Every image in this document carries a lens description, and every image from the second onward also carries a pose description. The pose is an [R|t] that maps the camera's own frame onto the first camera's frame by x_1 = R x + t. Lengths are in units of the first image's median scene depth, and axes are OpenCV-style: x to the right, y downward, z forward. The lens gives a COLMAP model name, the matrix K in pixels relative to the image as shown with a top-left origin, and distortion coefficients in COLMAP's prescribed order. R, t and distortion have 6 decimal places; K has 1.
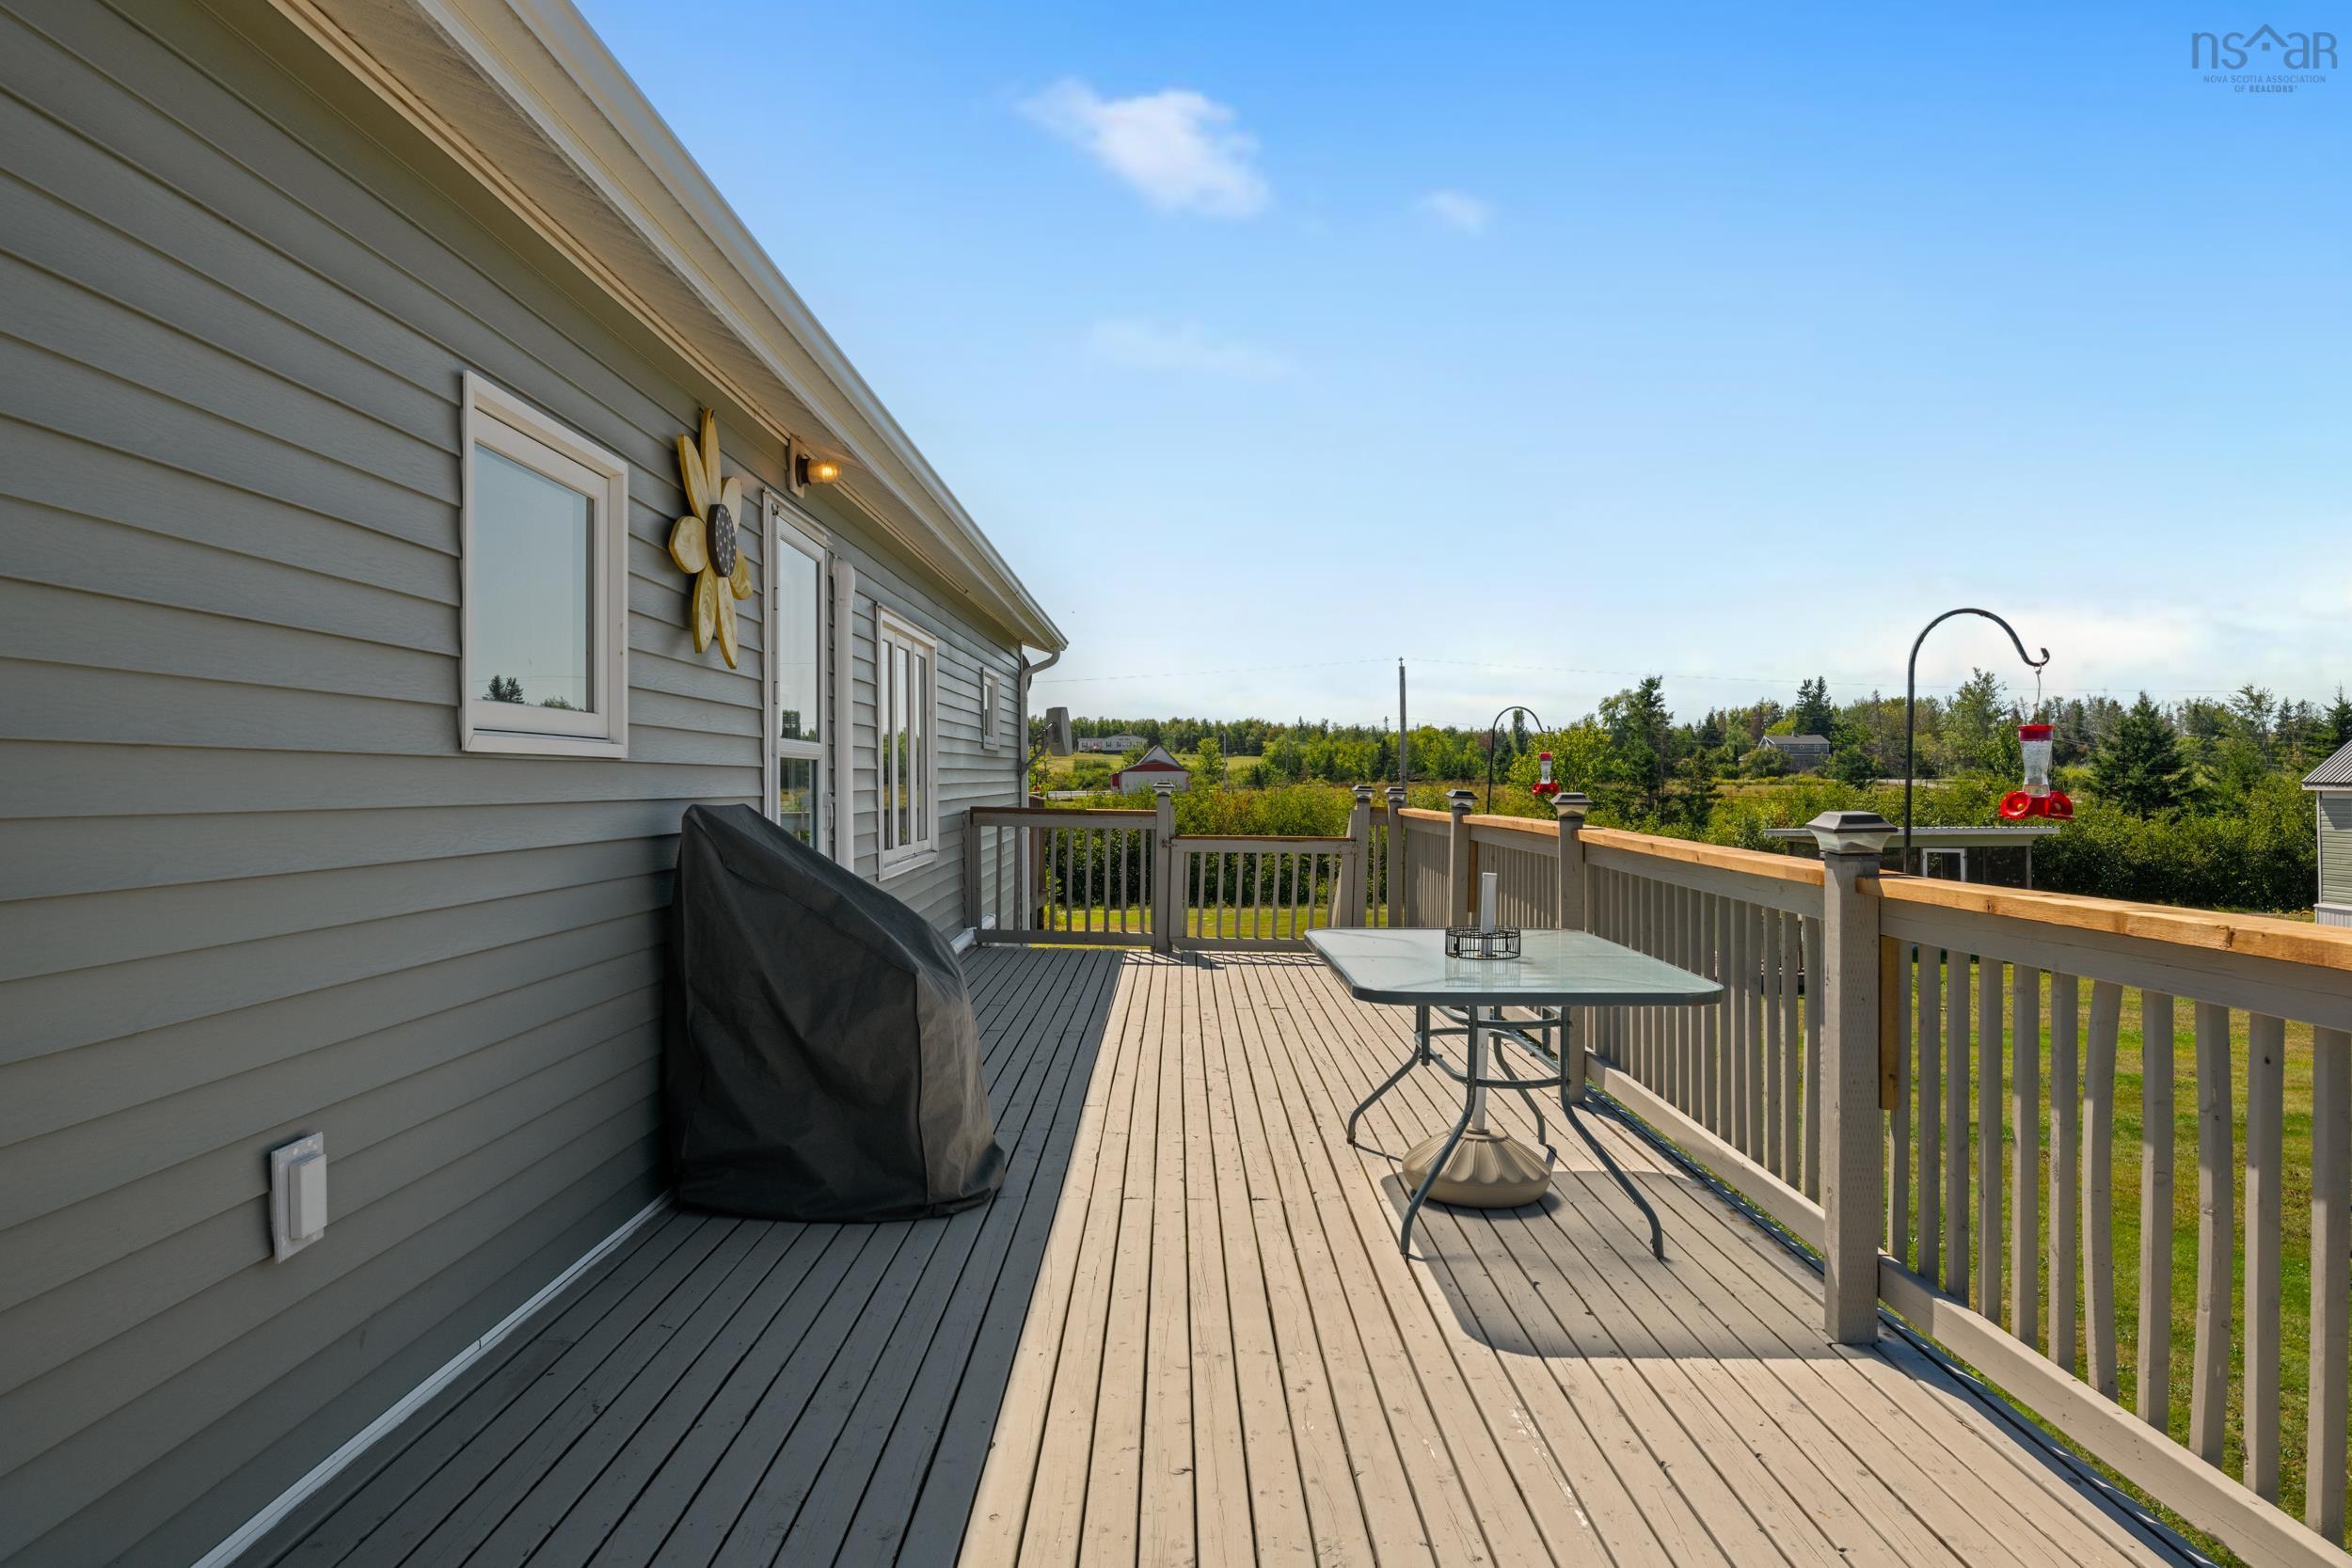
lens RADIAL K [[1549.2, 0, 1176.0], [0, 1549.2, 784.0], [0, 0, 1]] dist [-0.001403, 0.000260]
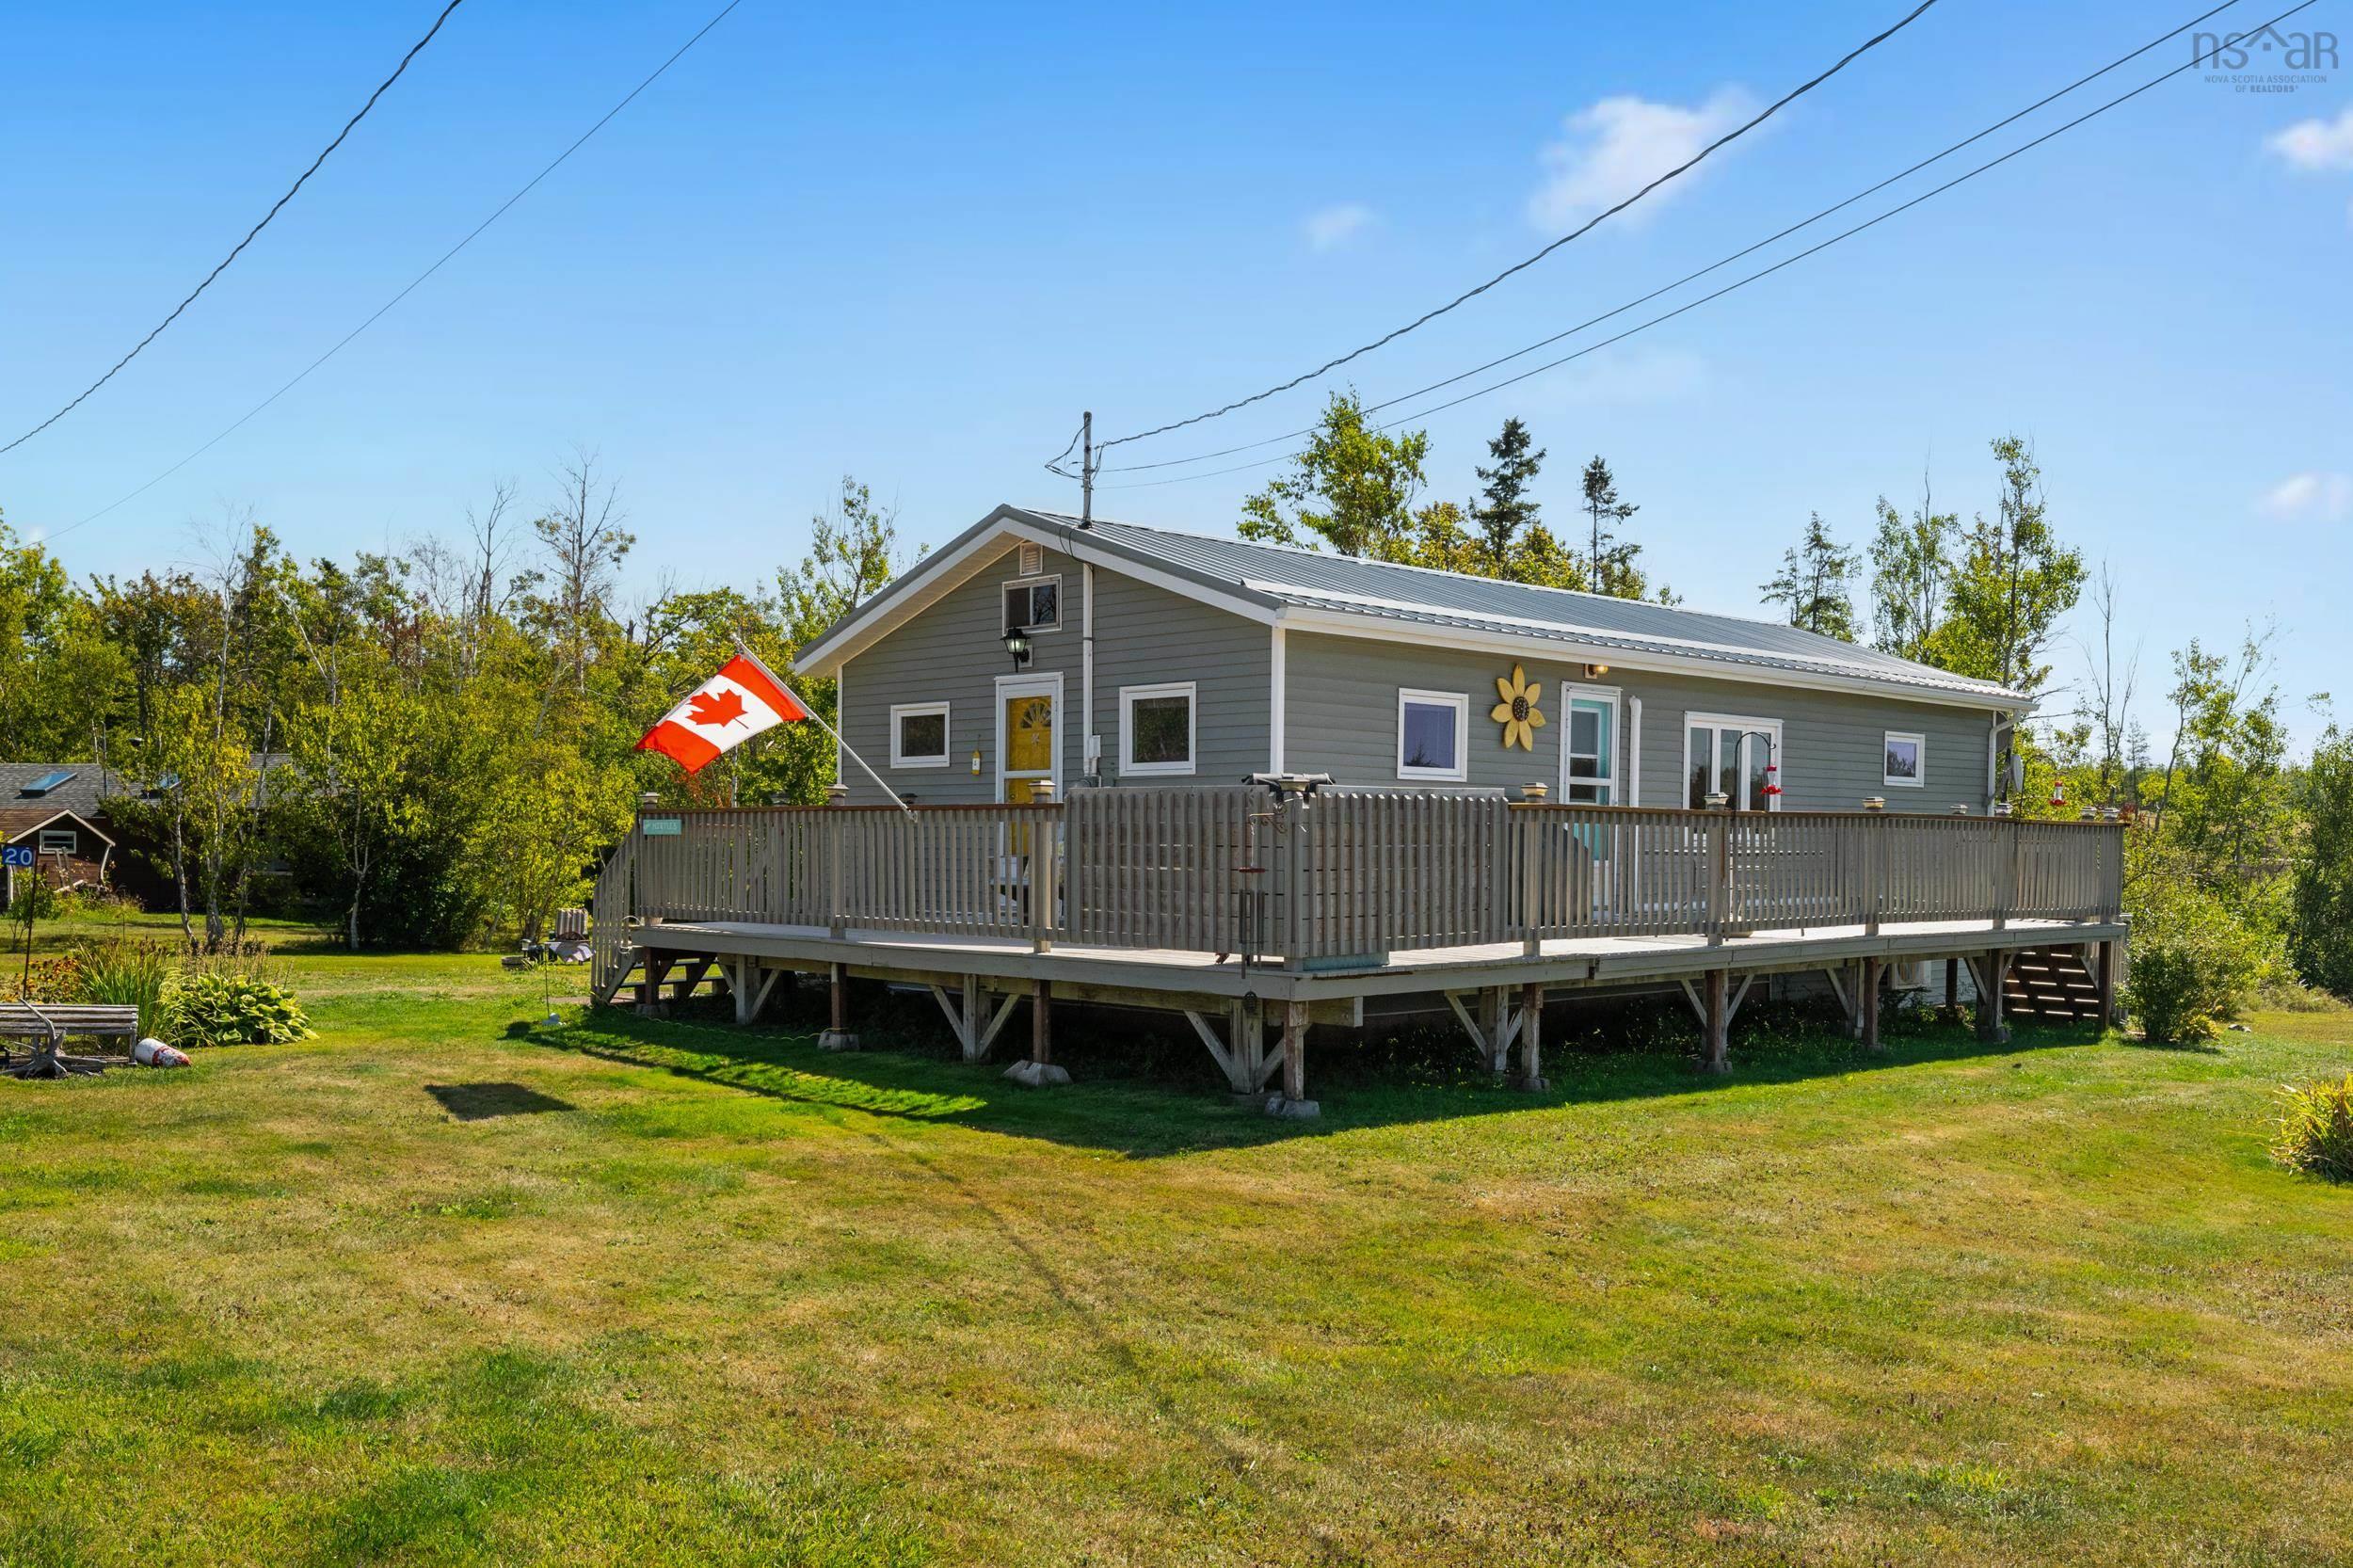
lens RADIAL K [[2040.4, 0, 1208.1], [0, 2040.4, 836.5], [0, 0, 1]] dist [-0.007165, -0.004044]
pose [[0.694470, 0.009771, -0.719456, 1.913236], [-0.016345, 0.999864, -0.002198, 0.094181], [0.719336, 0.013286, 0.694535, -1.939374]]
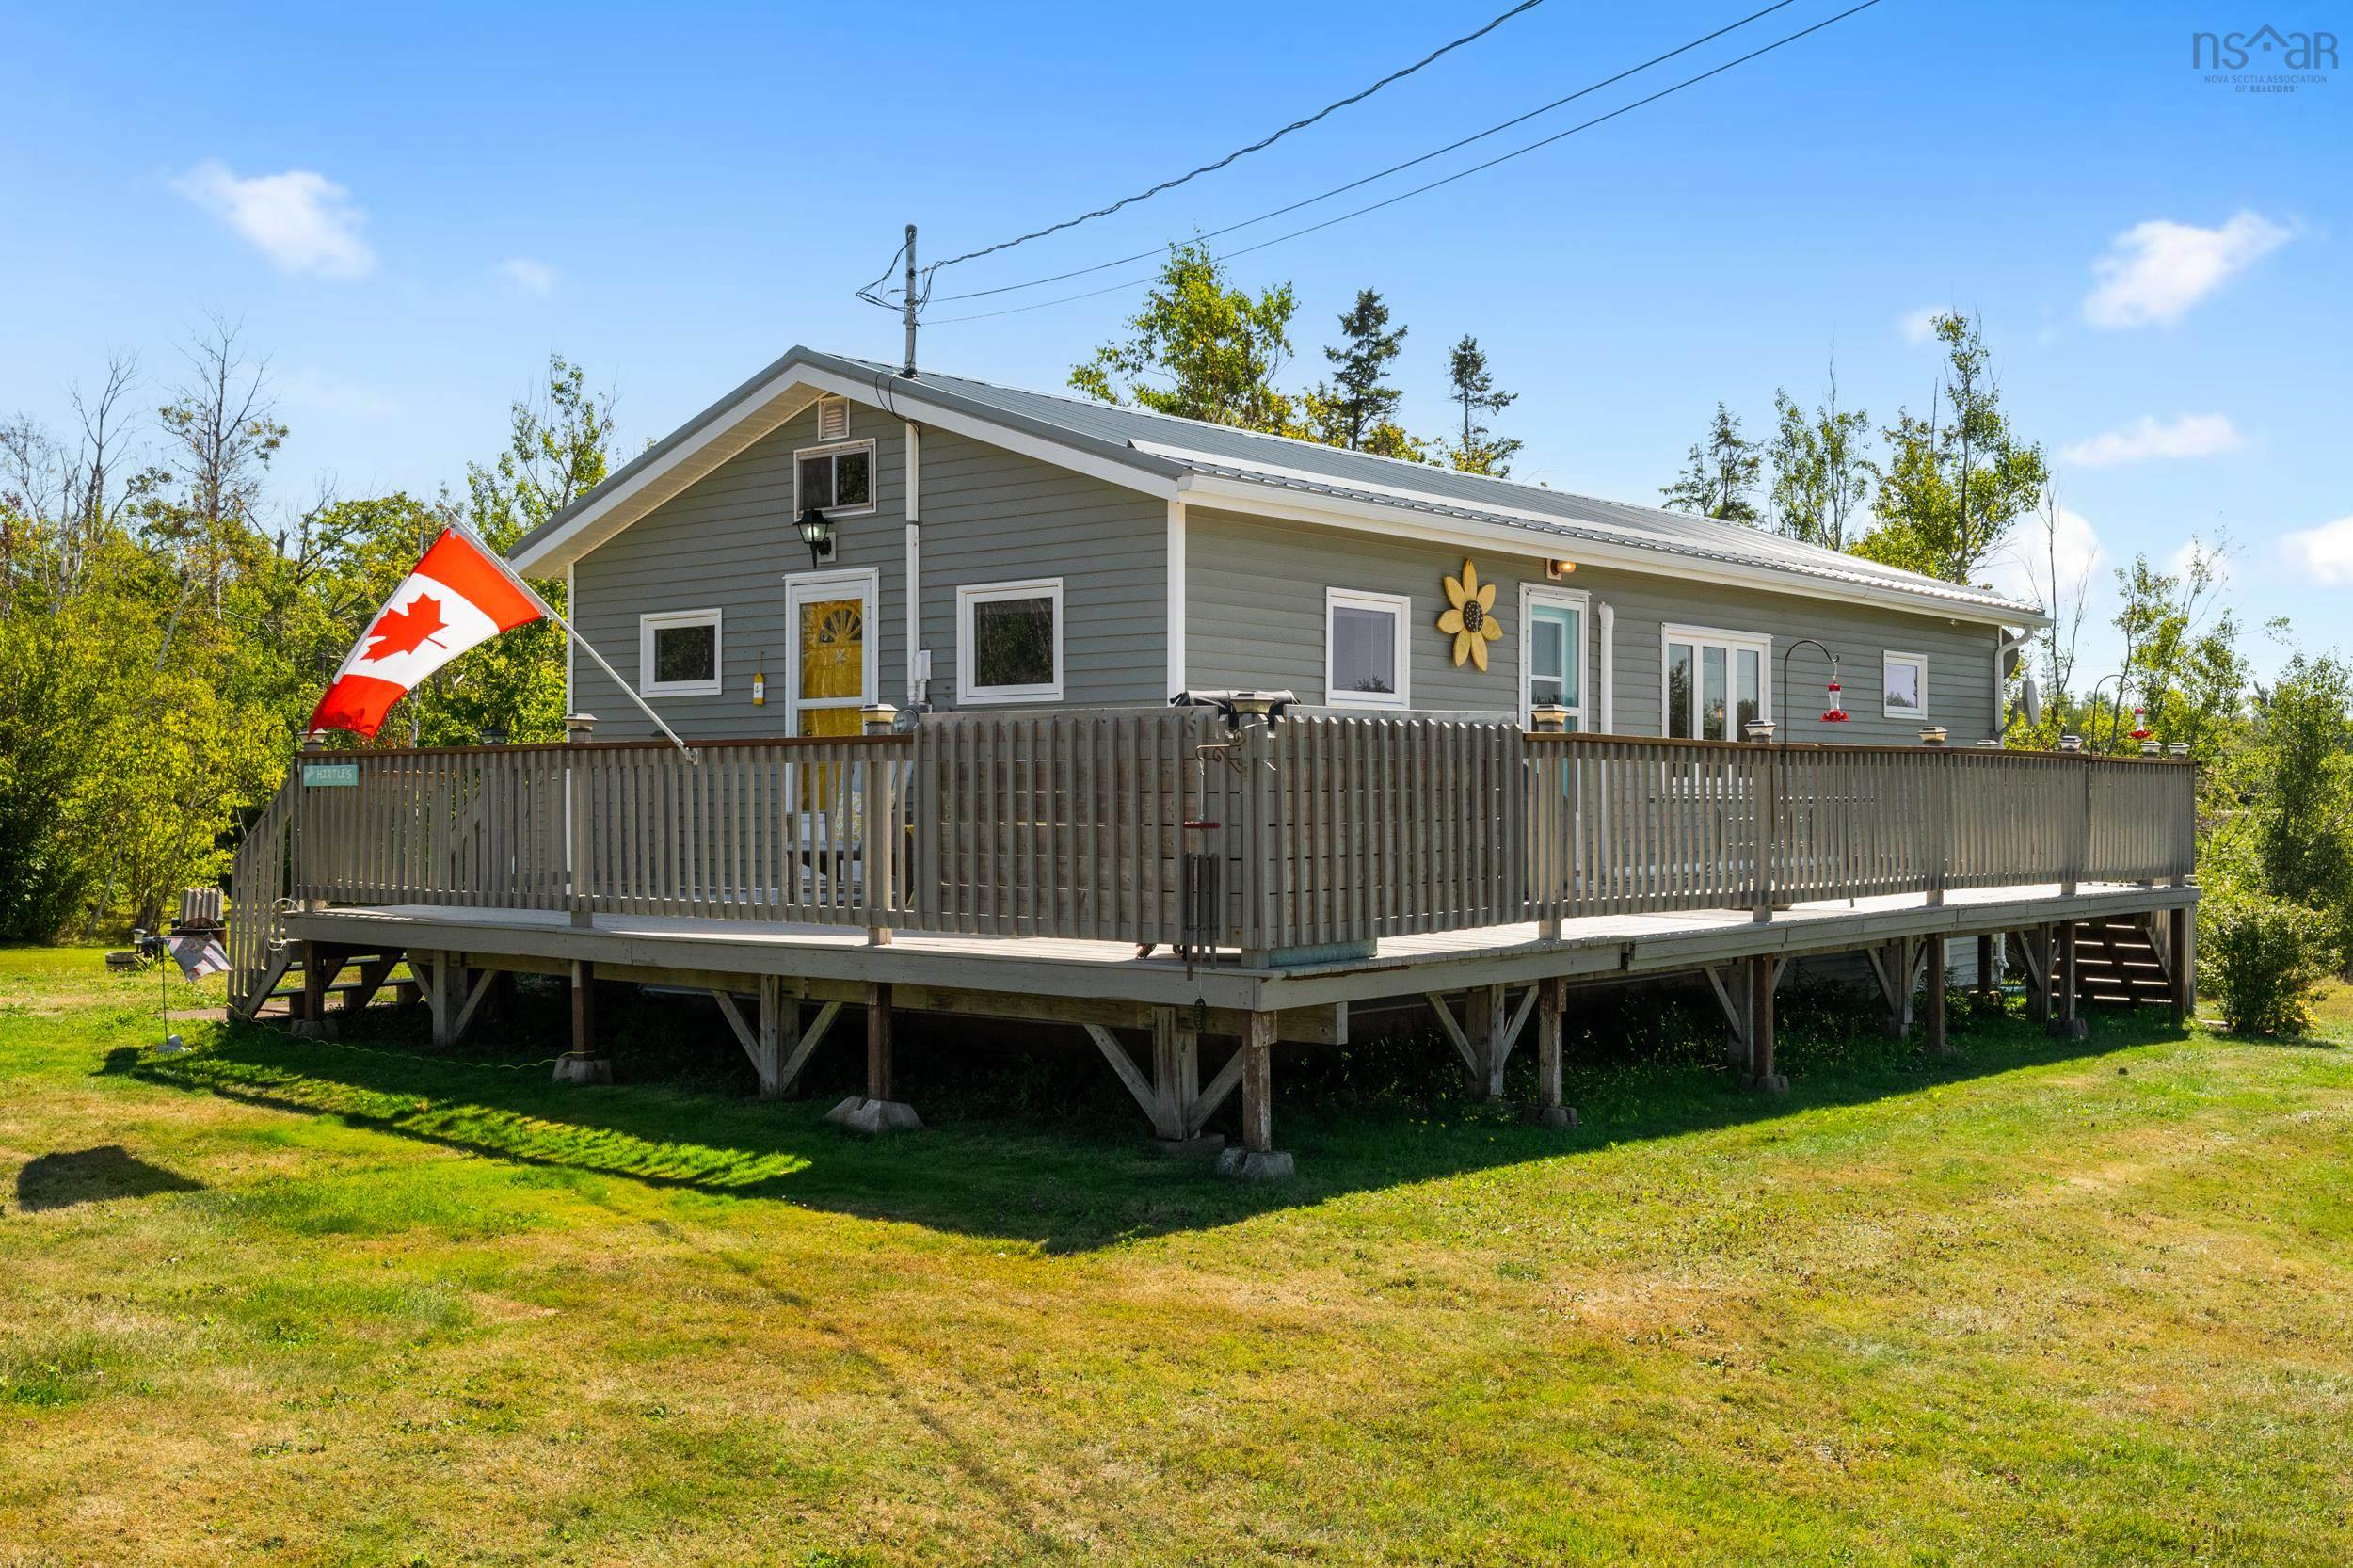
lens RADIAL K [[2345.1, 0, 1179.3], [0, 2345.1, 694.9], [0, 0, 1]] dist [0.000489, -0.010177]
pose [[0.757259, -0.023110, -0.652706, 1.490592], [-0.008814, 0.998921, -0.045594, 0.108195], [0.653056, 0.040280, 0.756238, -1.724440]]
